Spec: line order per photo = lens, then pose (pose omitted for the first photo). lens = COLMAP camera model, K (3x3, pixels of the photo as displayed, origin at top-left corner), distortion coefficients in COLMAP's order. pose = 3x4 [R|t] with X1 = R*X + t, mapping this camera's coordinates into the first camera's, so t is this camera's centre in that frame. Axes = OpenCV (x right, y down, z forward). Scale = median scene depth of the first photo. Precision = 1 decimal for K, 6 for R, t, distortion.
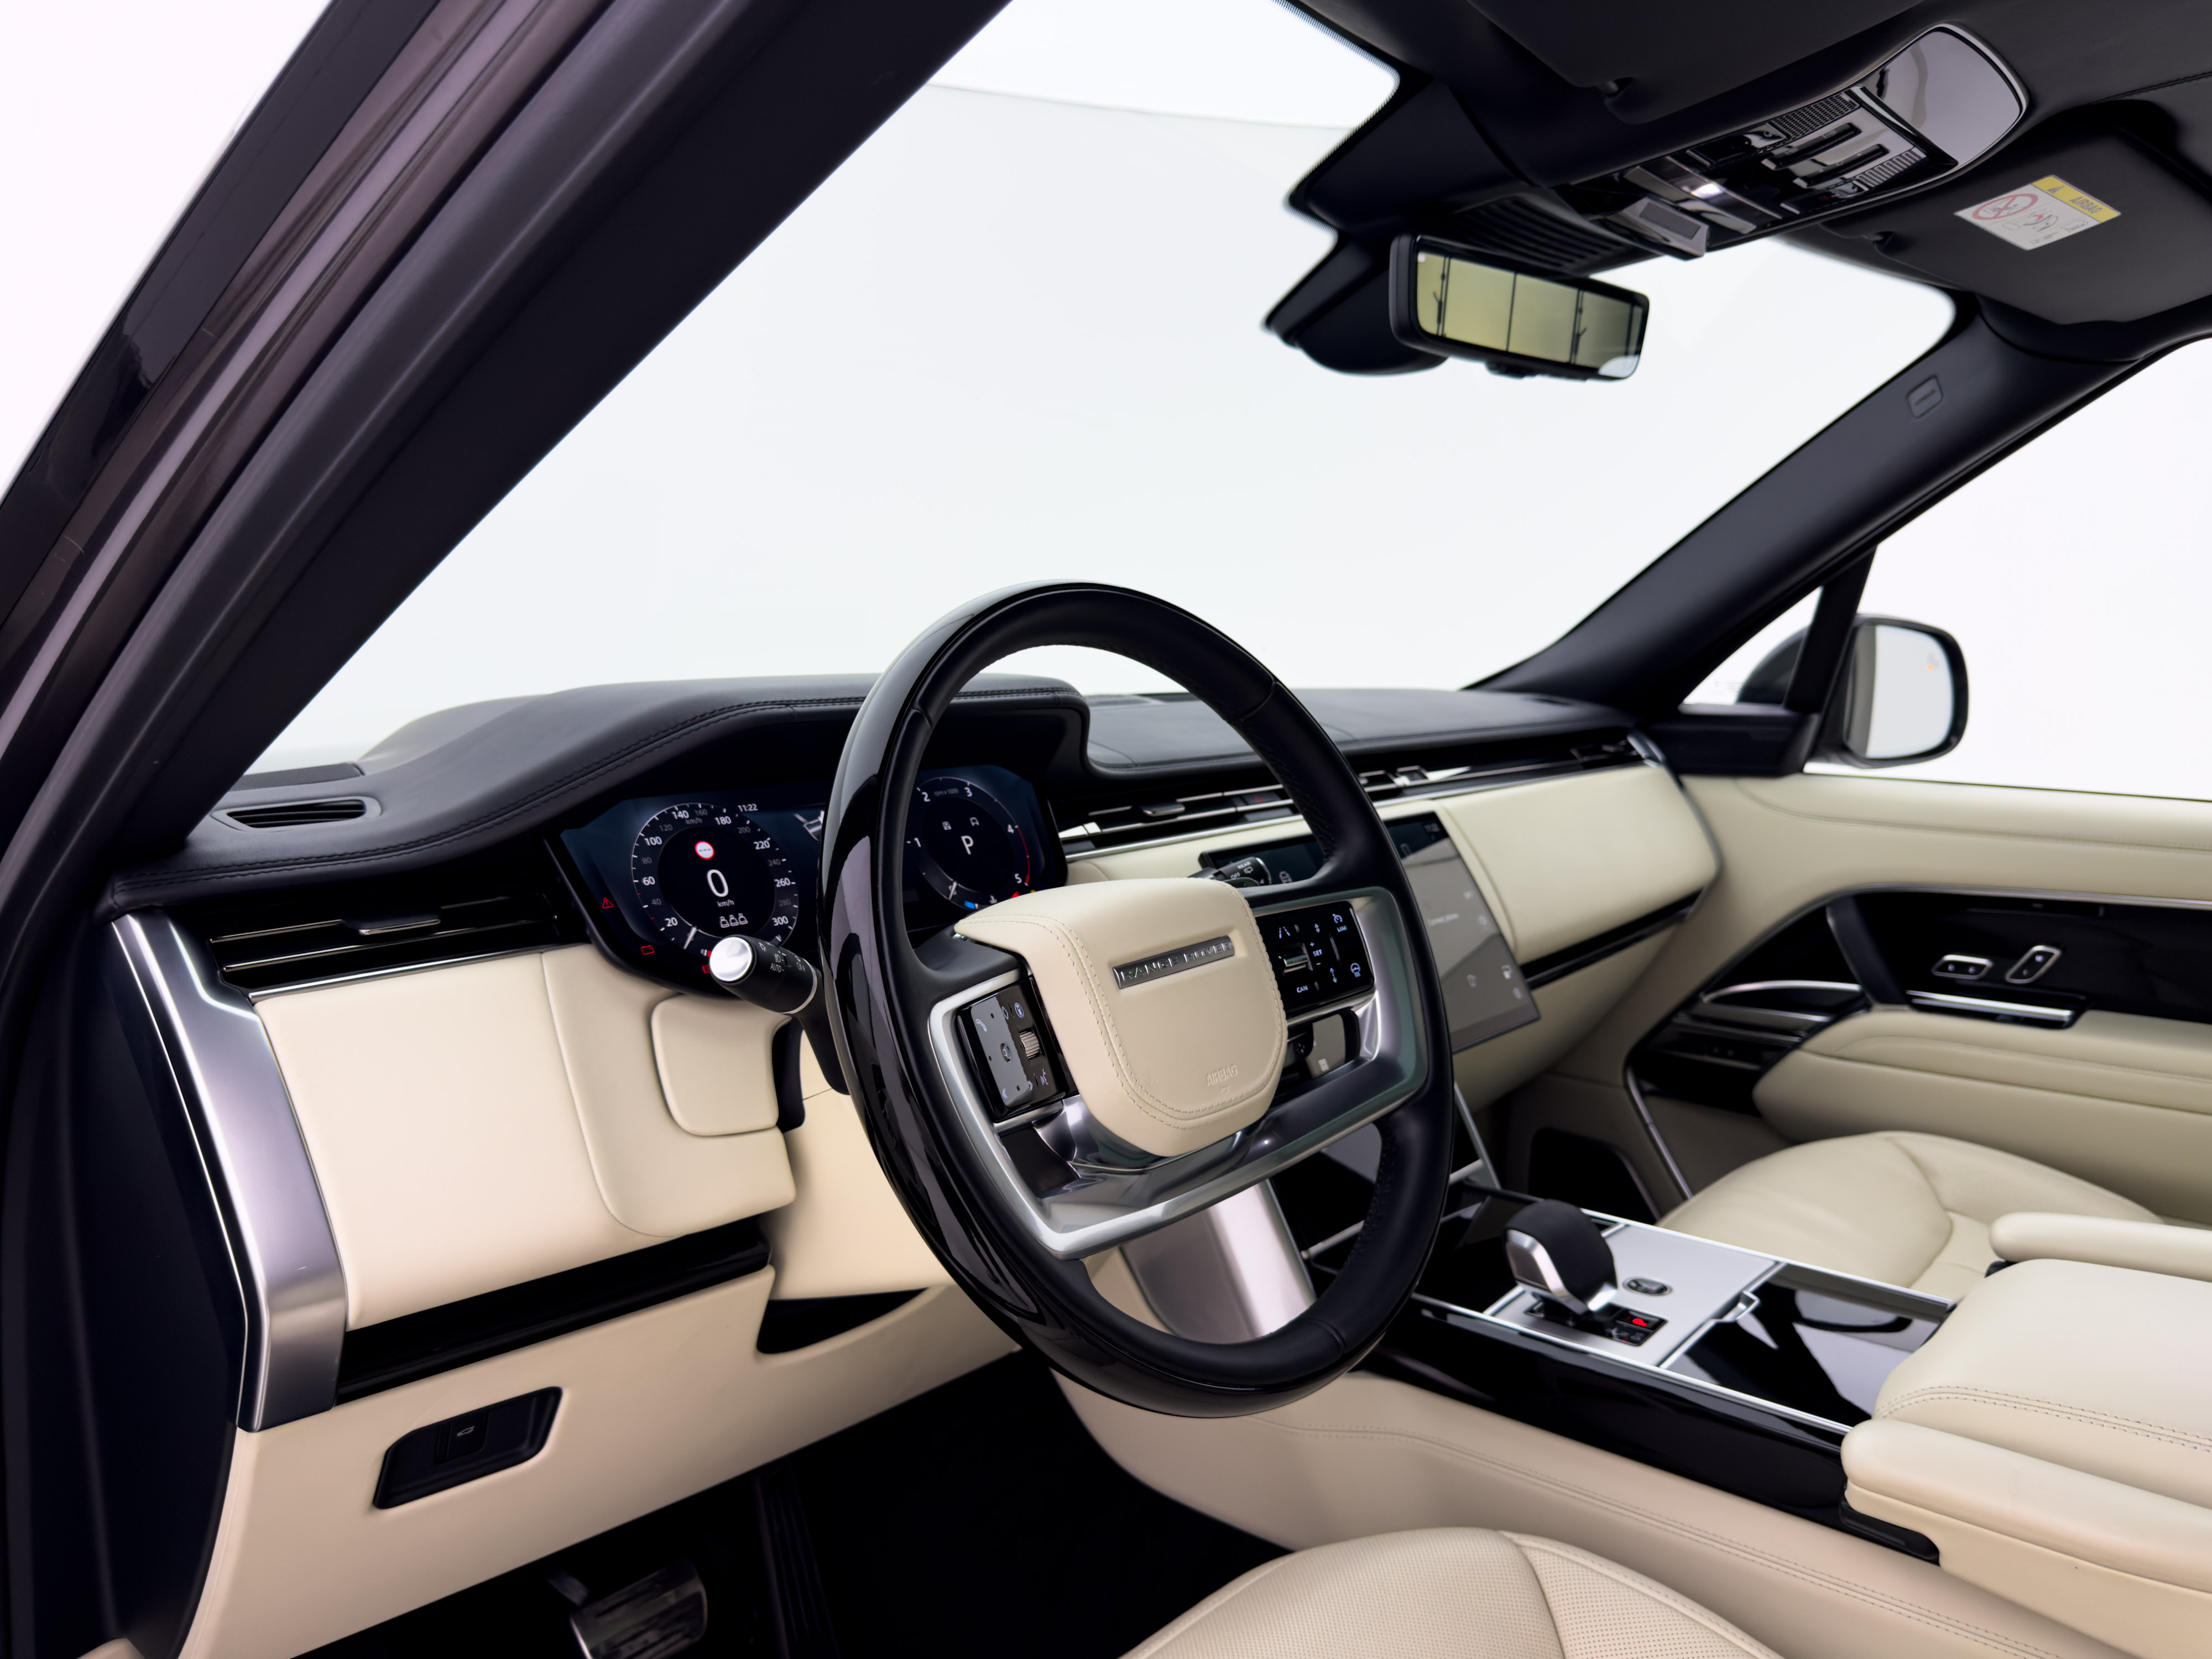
lens RADIAL K [[1589.2, 0, 1106.5], [0, 1589.2, 831.9], [0, 0, 1]] dist [-0.005119, -0.003821]
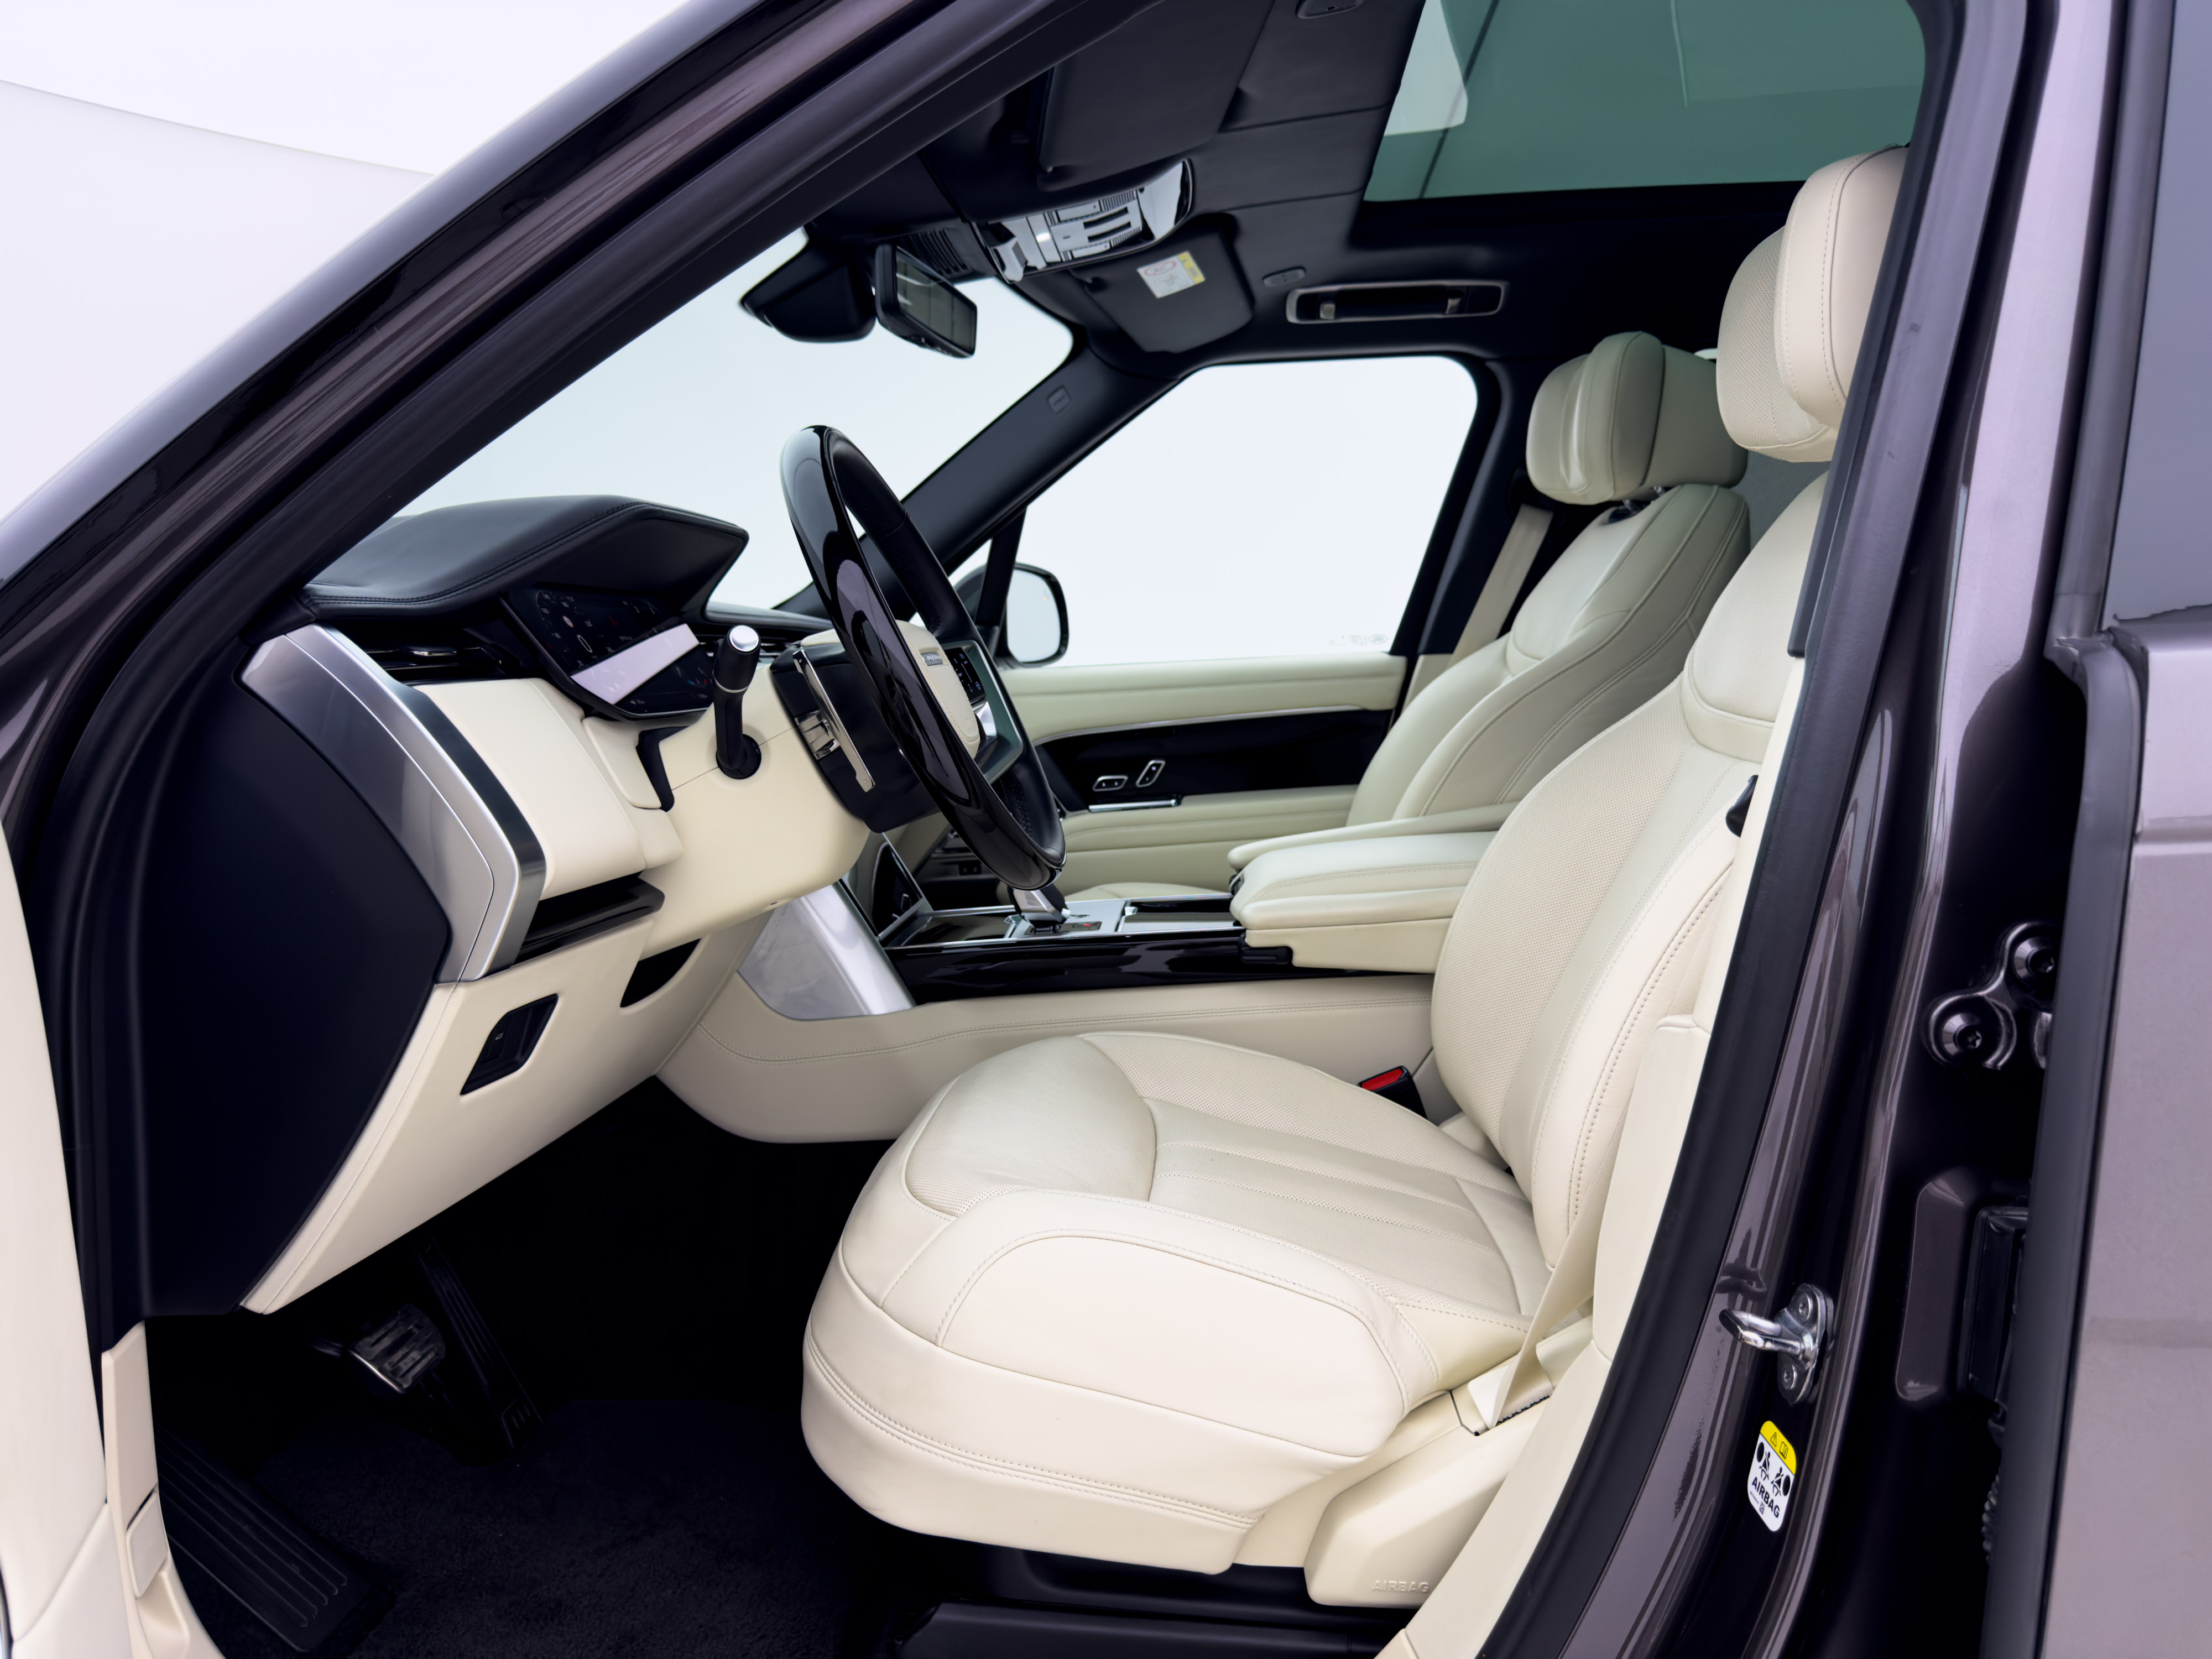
lens RADIAL K [[1517.5, 0, 1110.6], [0, 1517.5, 859.4], [0, 0, 1]] dist [0.023053, -0.001376]
pose [[0.794930, -0.127027, 0.593254, -0.543364], [0.138722, 0.989988, 0.026094, 0.195313], [-0.590628, 0.061554, 0.804593, -0.273169]]
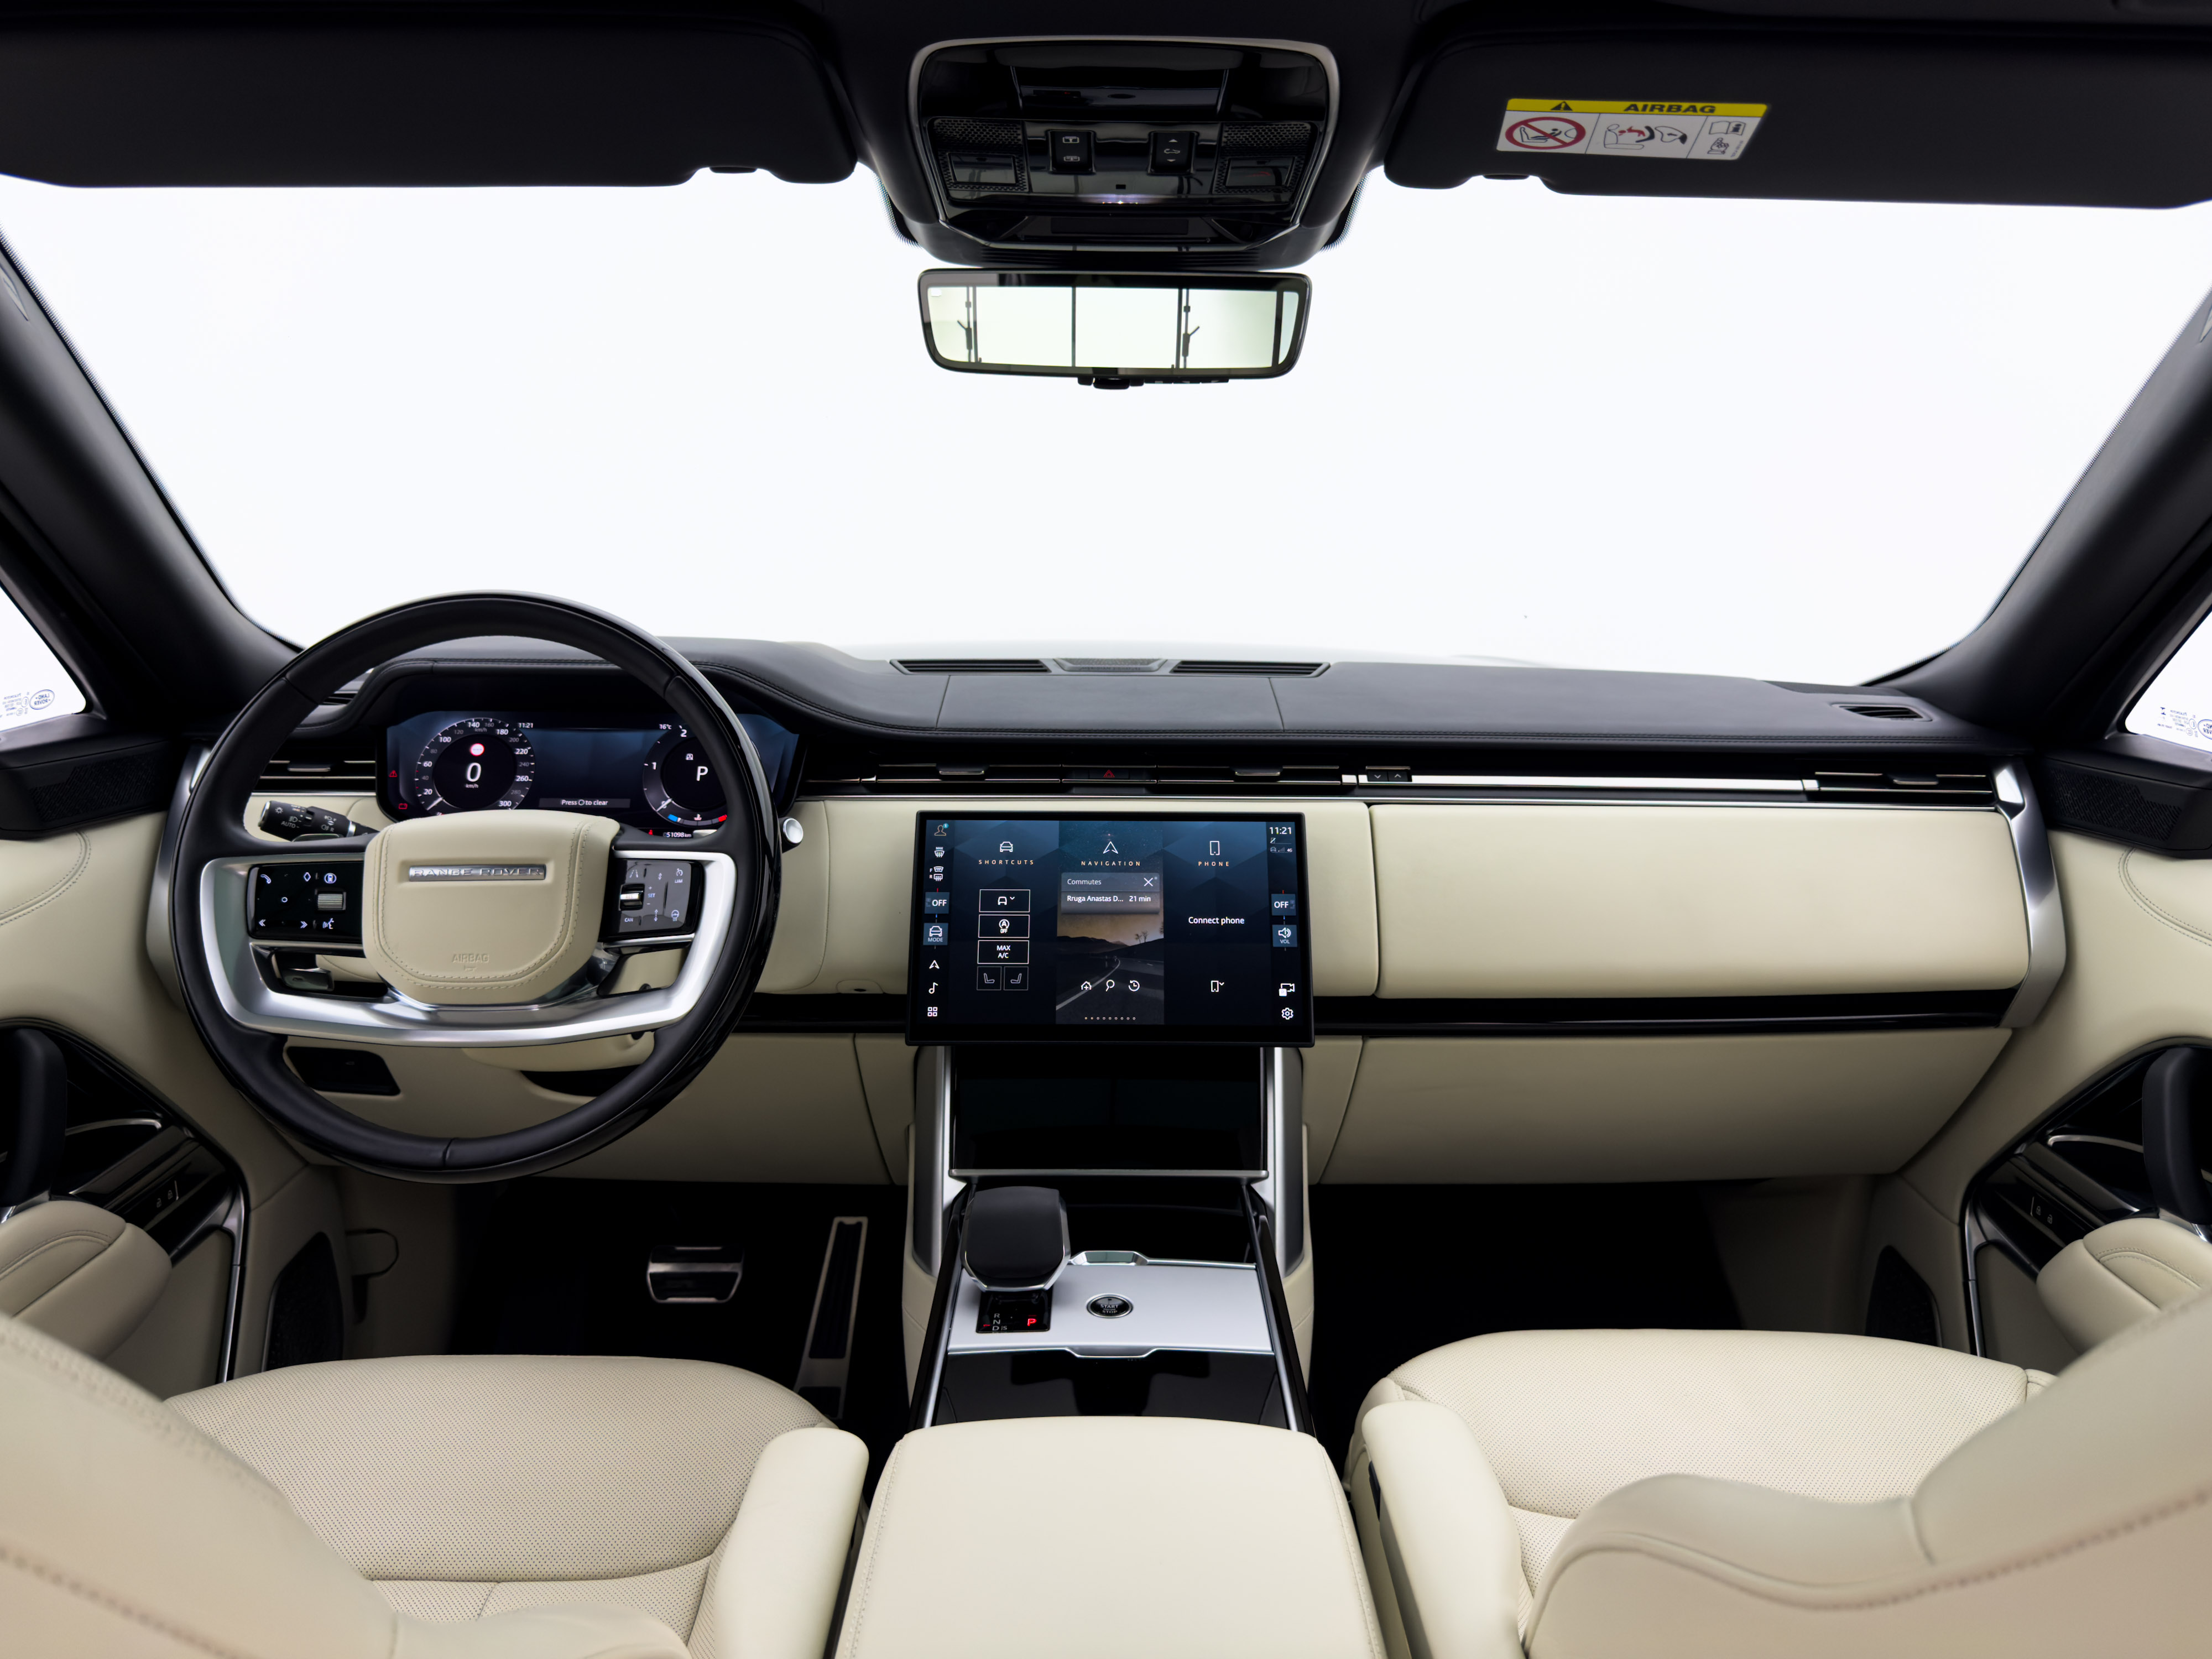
lens RADIAL K [[1517.5, 0, 1110.6], [0, 1517.5, 859.4], [0, 0, 1]] dist [0.023053, -0.001376]
pose [[0.688945, 0.186274, -0.700469, 0.946985], [-0.112532, 0.982183, 0.150508, -0.135777], [0.716025, -0.024866, 0.697632, 0.319807]]
